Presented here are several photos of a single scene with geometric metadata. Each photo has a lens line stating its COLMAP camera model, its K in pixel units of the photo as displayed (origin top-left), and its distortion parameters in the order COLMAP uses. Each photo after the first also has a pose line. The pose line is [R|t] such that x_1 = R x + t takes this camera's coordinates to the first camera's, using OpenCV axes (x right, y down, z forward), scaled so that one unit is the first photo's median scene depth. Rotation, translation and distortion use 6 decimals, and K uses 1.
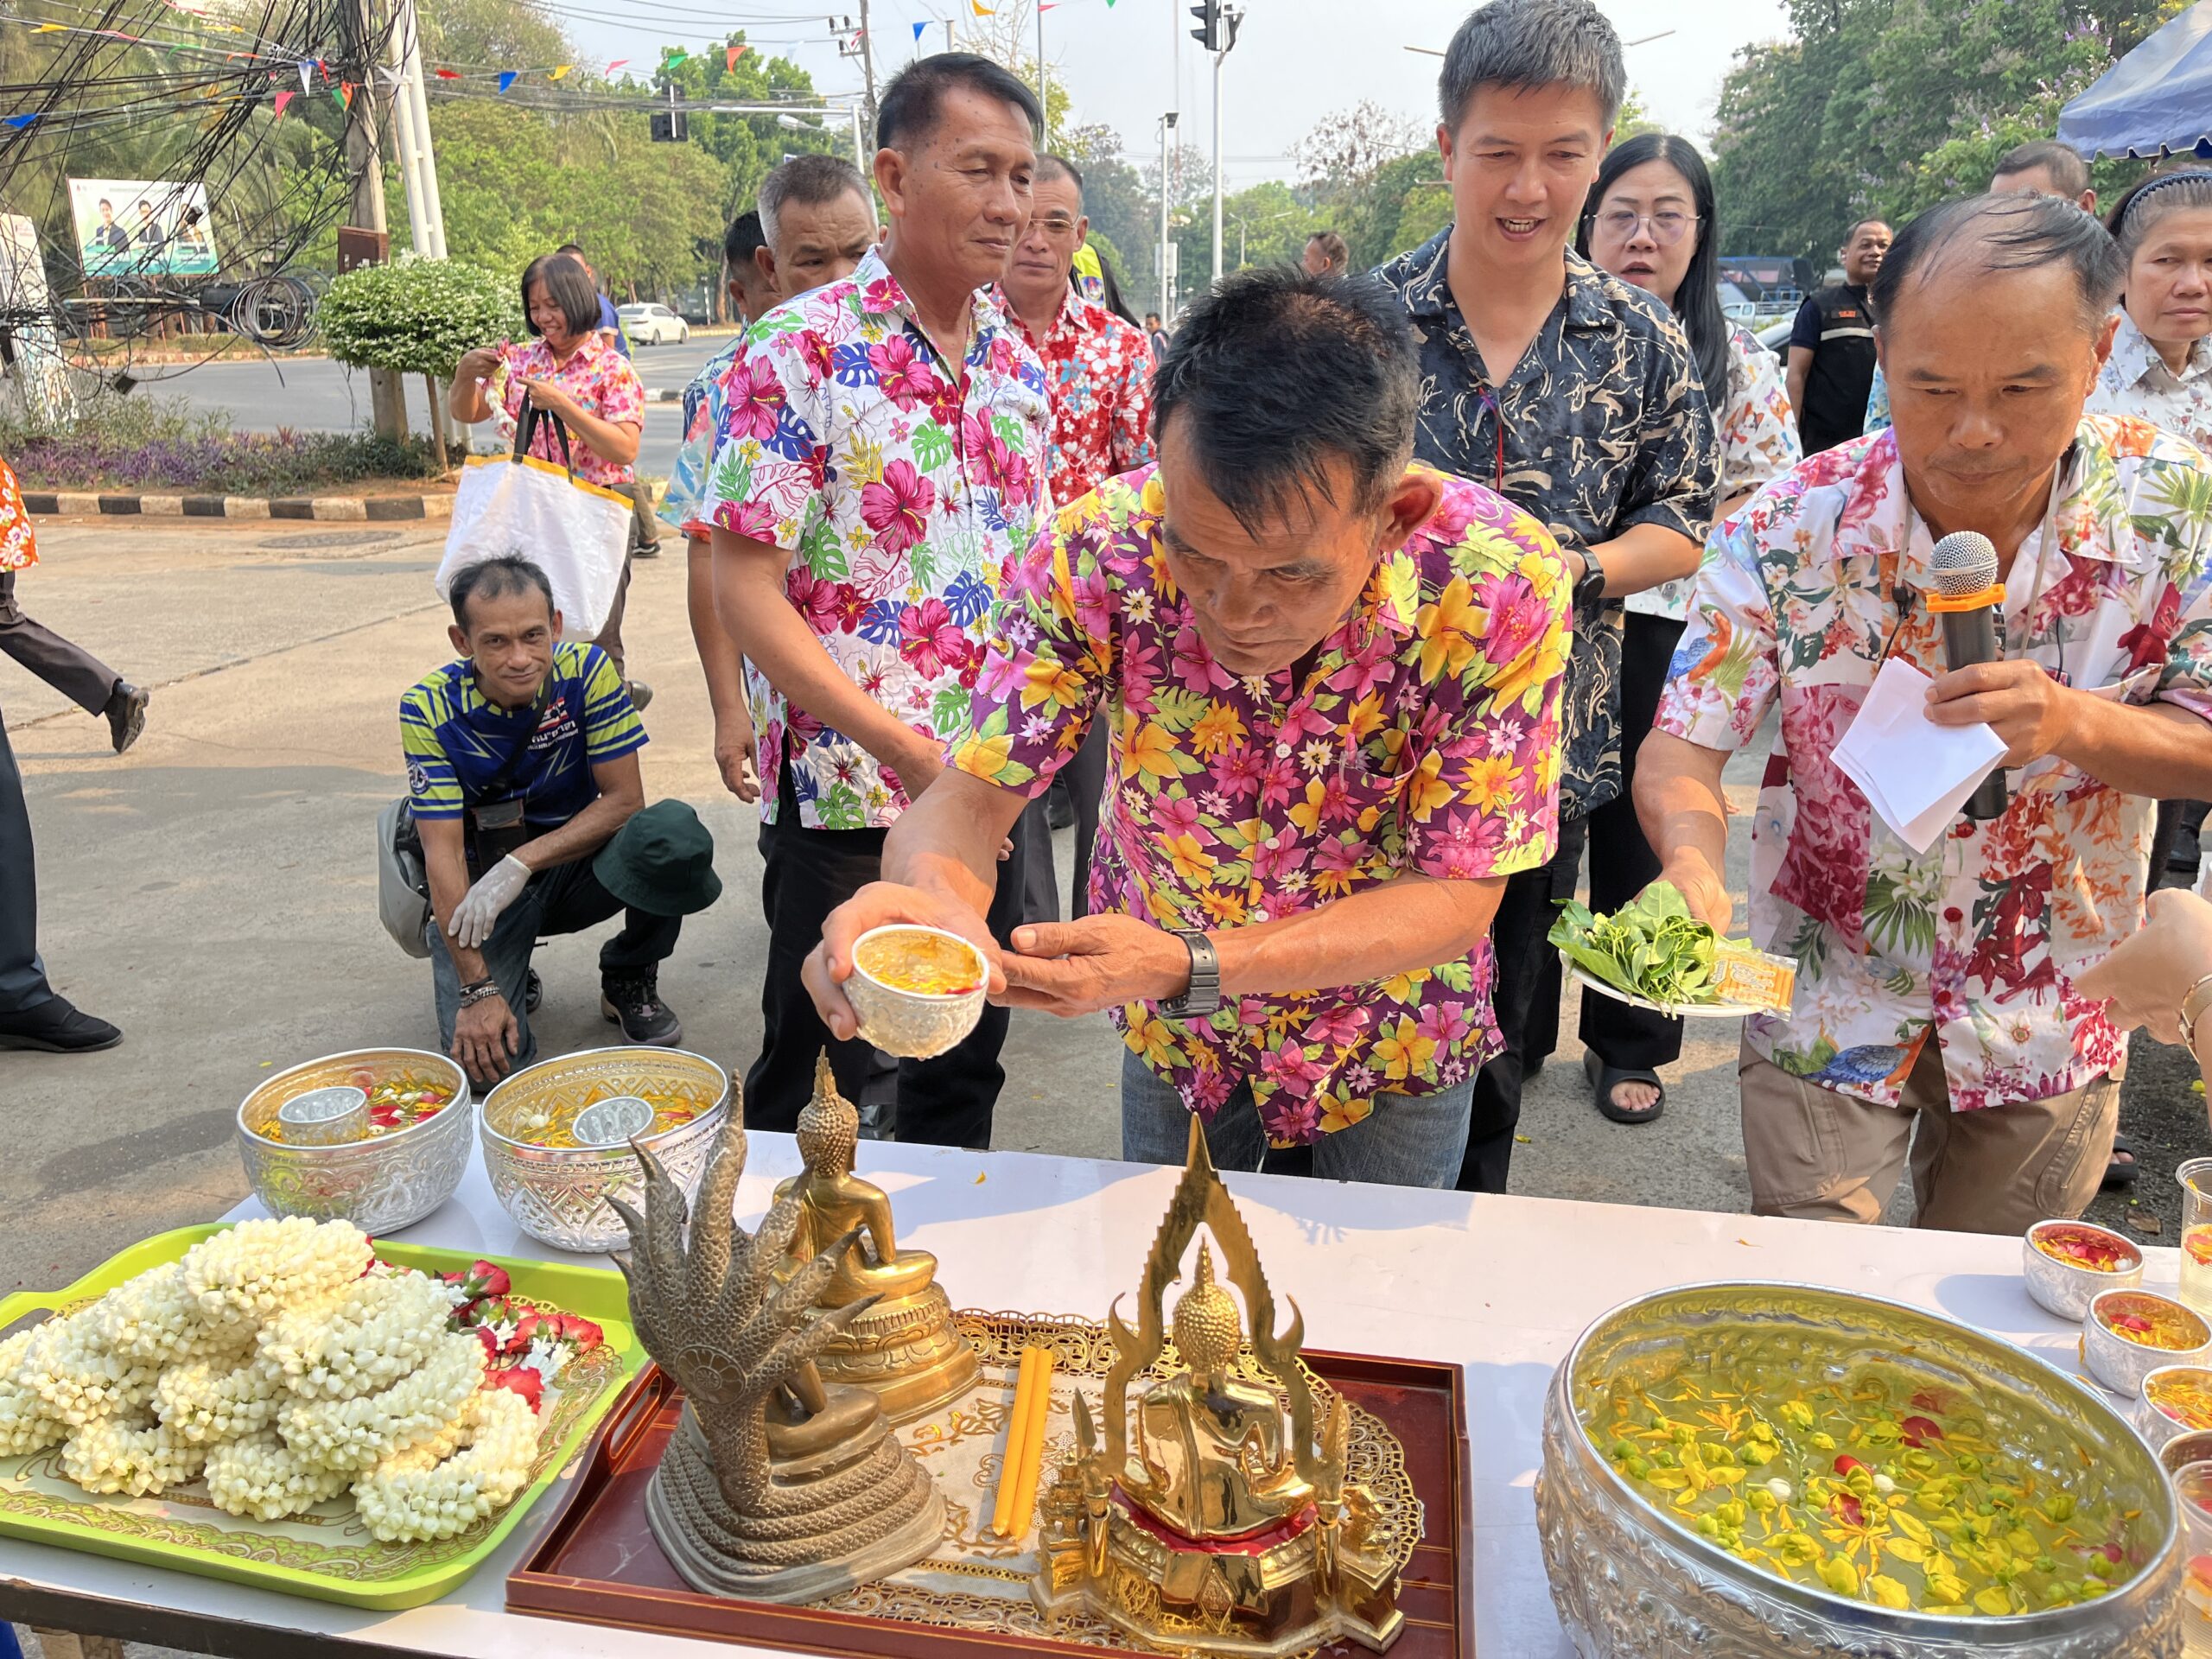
lens RADIAL K [[1675.9, 0, 1104.2], [0, 1675.9, 850.2], [0, 0, 1]] dist [0.086158, -0.115510]
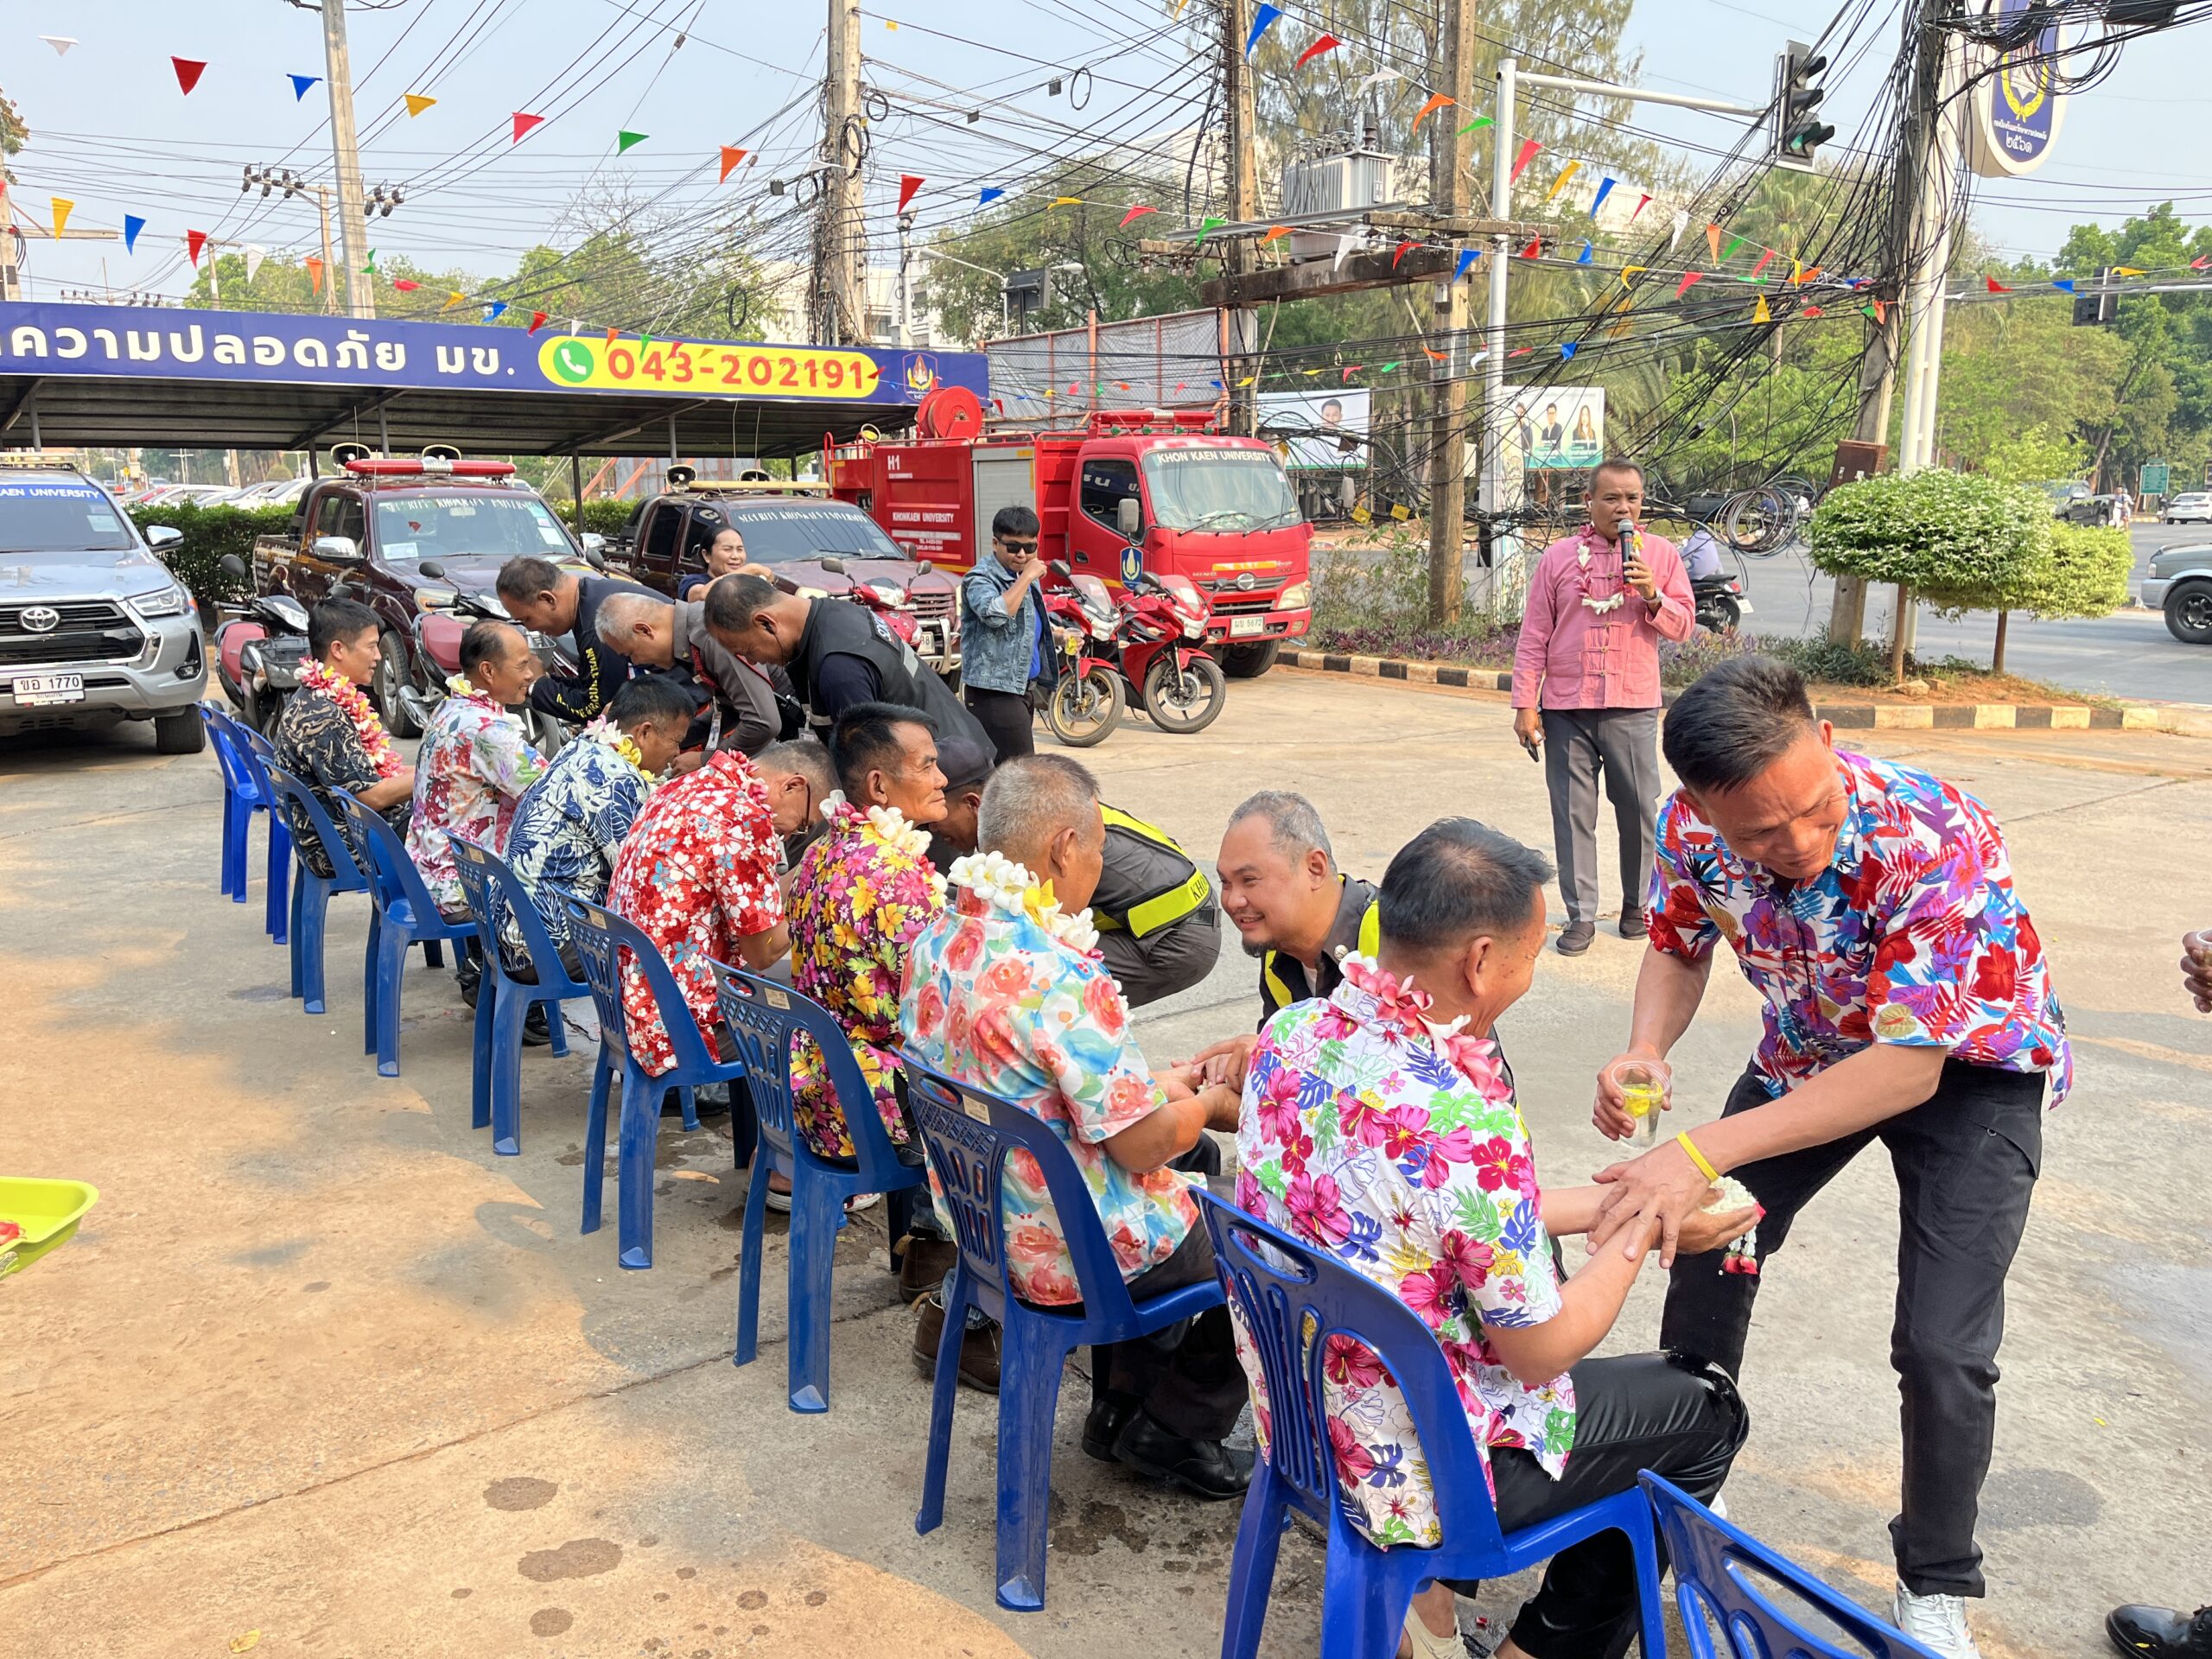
lens RADIAL K [[1675.9, 0, 1111.9], [0, 1675.9, 827.4], [0, 0, 1]] dist [0.086158, -0.115510]
pose [[0.754079, 0.134074, -0.642953, -1.635070], [-0.205660, 0.977913, -0.037283, -0.243016], [0.623754, 0.160344, 0.764998, -0.060903]]
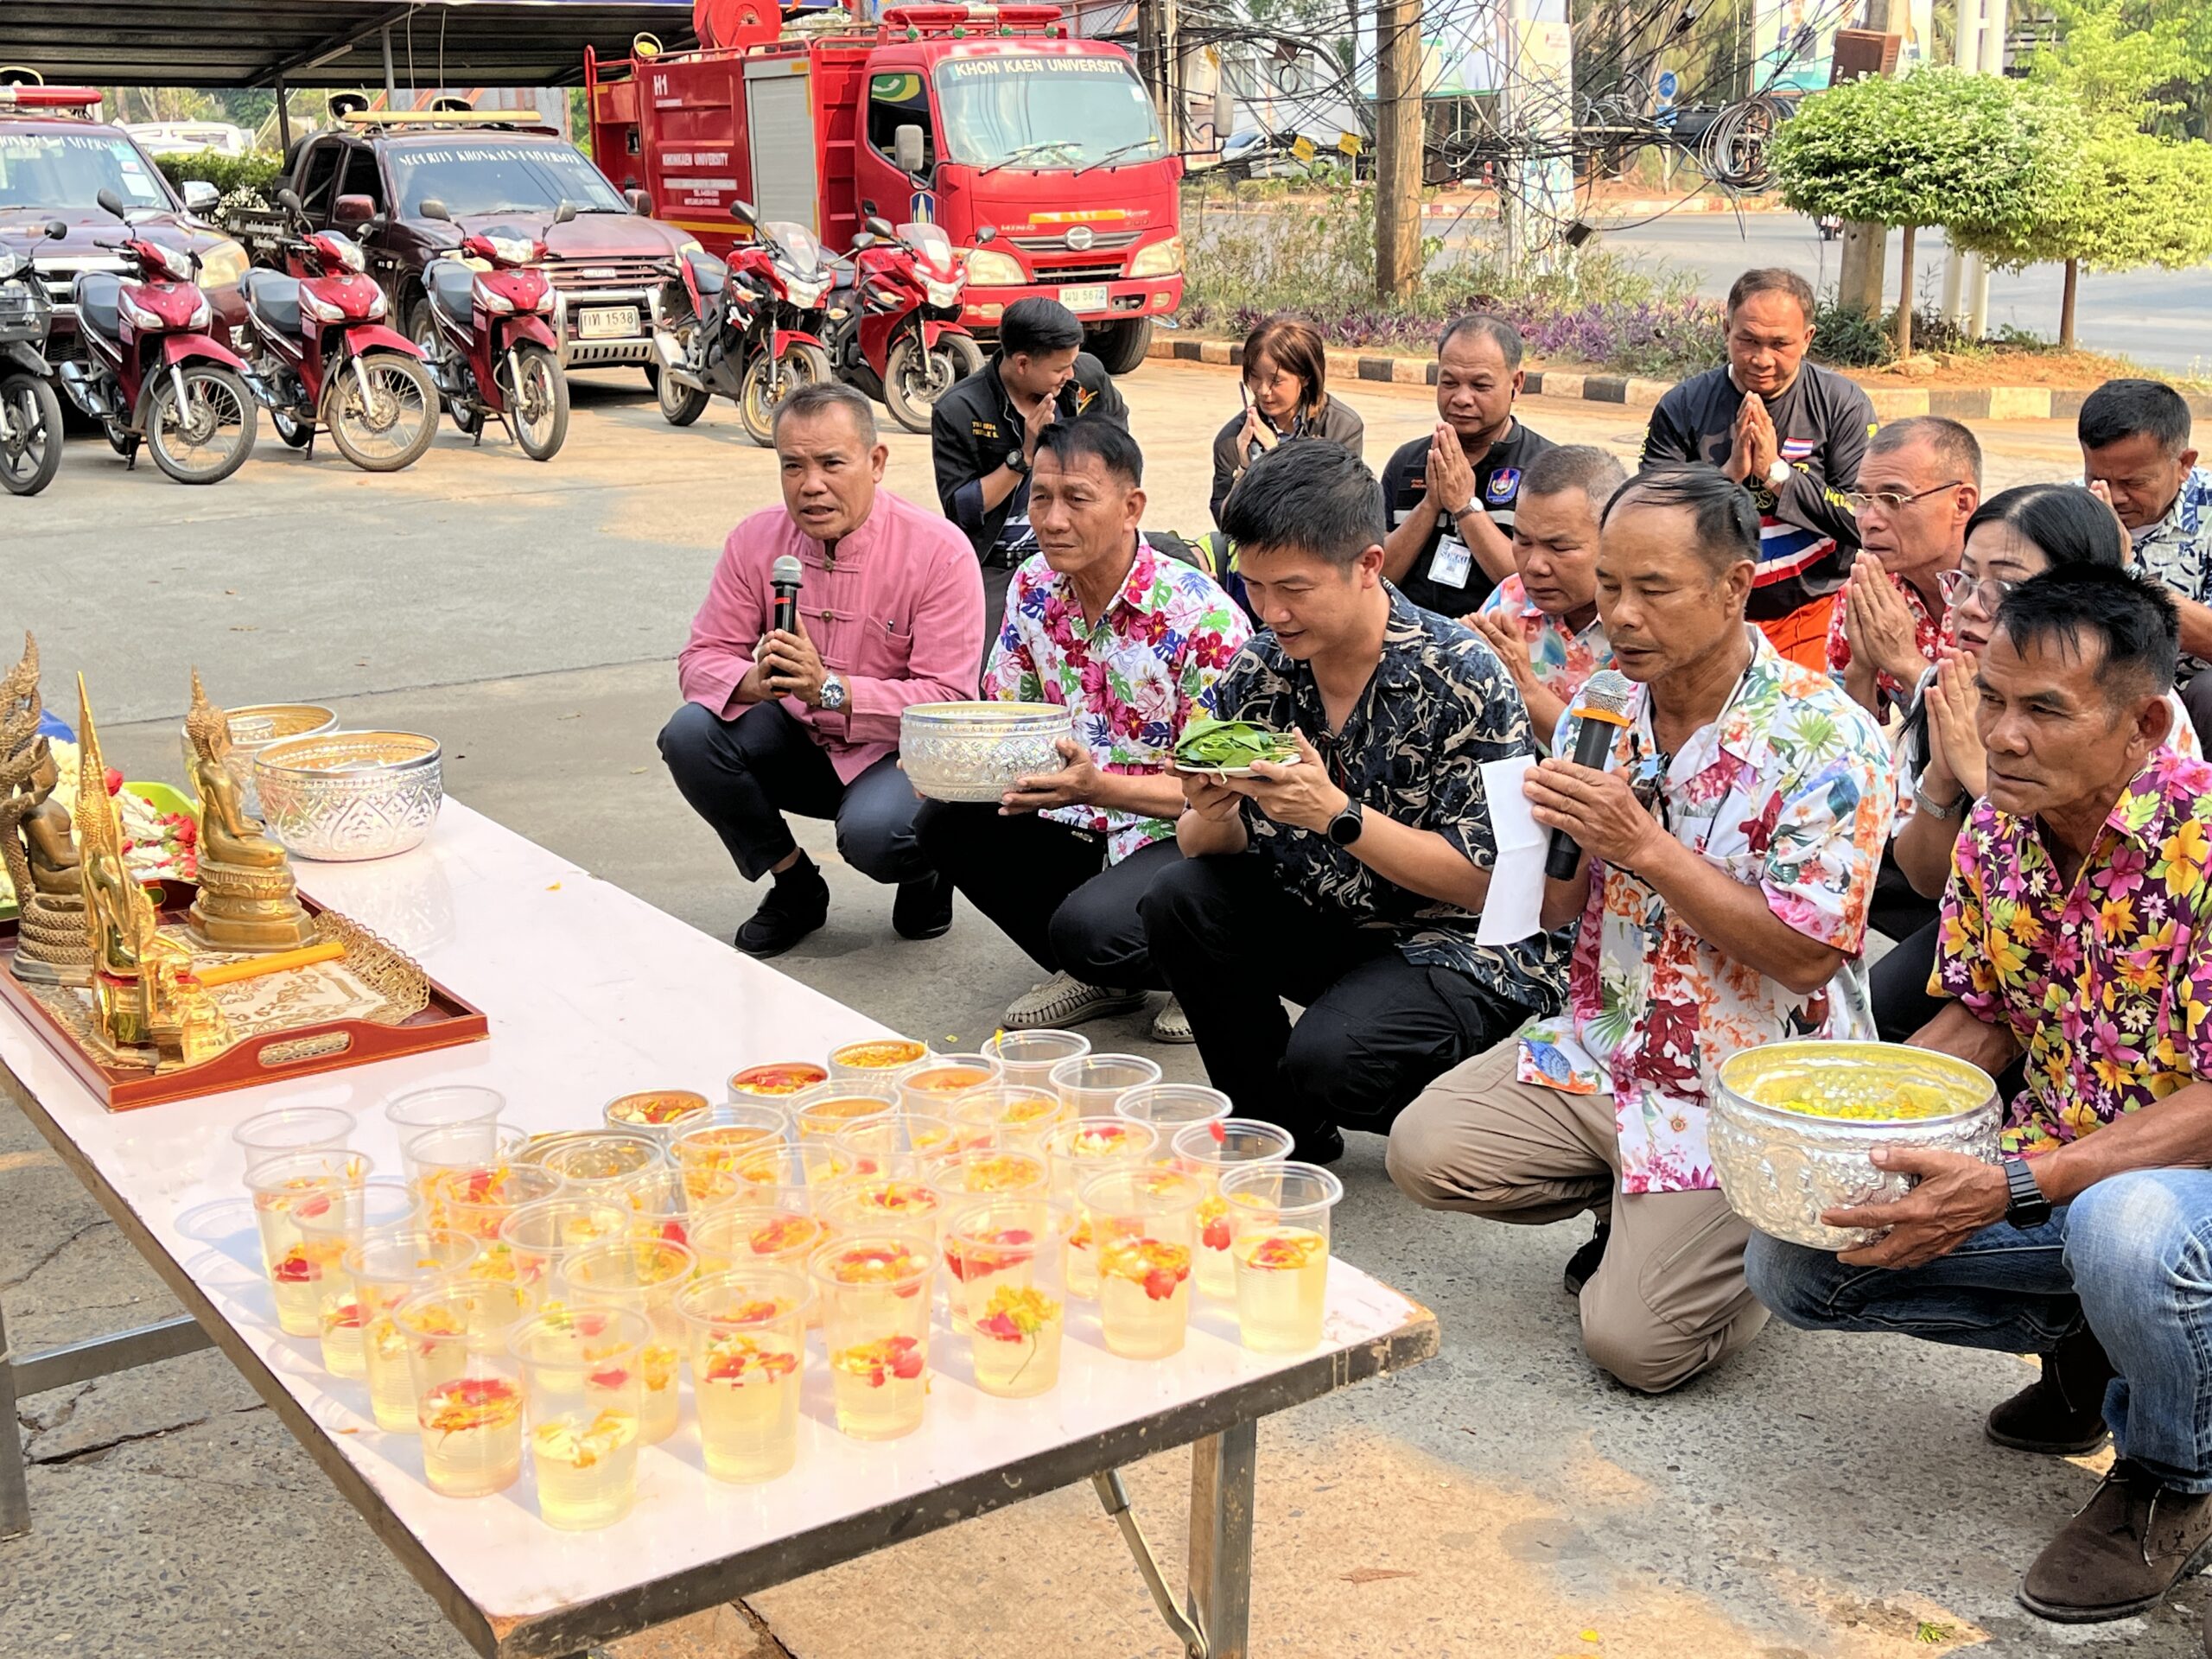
lens RADIAL K [[2655.0, 0, 1112.8], [0, 2655.0, 819.1], [0, 0, 1]] dist [0.048113, 0.000000]
pose [[0.699365, 0.170387, -0.694160, 3.310161], [-0.208521, 0.977562, 0.029866, 0.033654], [0.683672, 0.123860, 0.719201, -0.201995]]
